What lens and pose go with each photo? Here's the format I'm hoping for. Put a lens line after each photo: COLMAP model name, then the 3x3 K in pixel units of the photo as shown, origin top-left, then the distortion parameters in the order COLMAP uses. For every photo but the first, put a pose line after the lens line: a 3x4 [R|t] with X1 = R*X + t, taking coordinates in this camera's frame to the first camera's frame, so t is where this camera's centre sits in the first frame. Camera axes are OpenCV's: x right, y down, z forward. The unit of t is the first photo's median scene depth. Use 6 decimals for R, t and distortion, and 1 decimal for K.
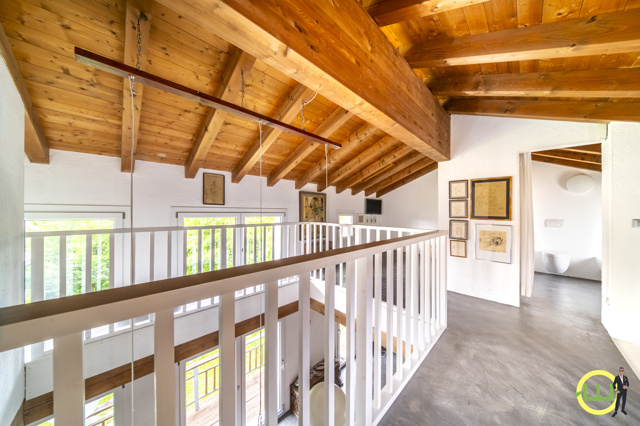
lens RADIAL K [[209.0, 0, 324.7], [0, 209.0, 212.6], [0, 0, 1]] dist [0.007065, 0.000260]
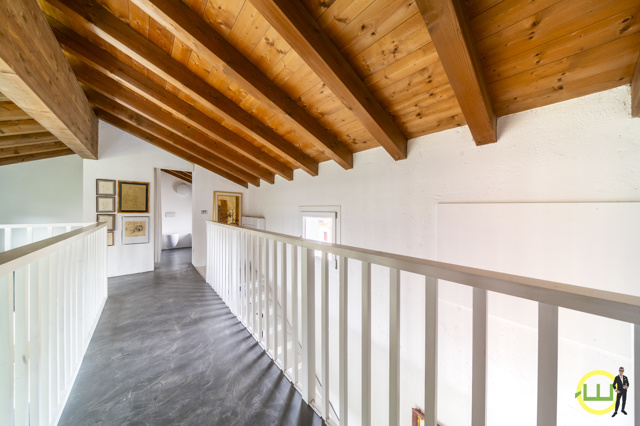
lens RADIAL K [[233.1, 0, 336.7], [0, 233.1, 204.3], [0, 0, 1]] dist [-0.013903, -0.000796]
pose [[0.095931, 0.011175, 0.995325, -0.485425], [-0.003226, 0.999935, -0.010916, -0.008059], [-0.995383, -0.002164, 0.095961, -0.372791]]
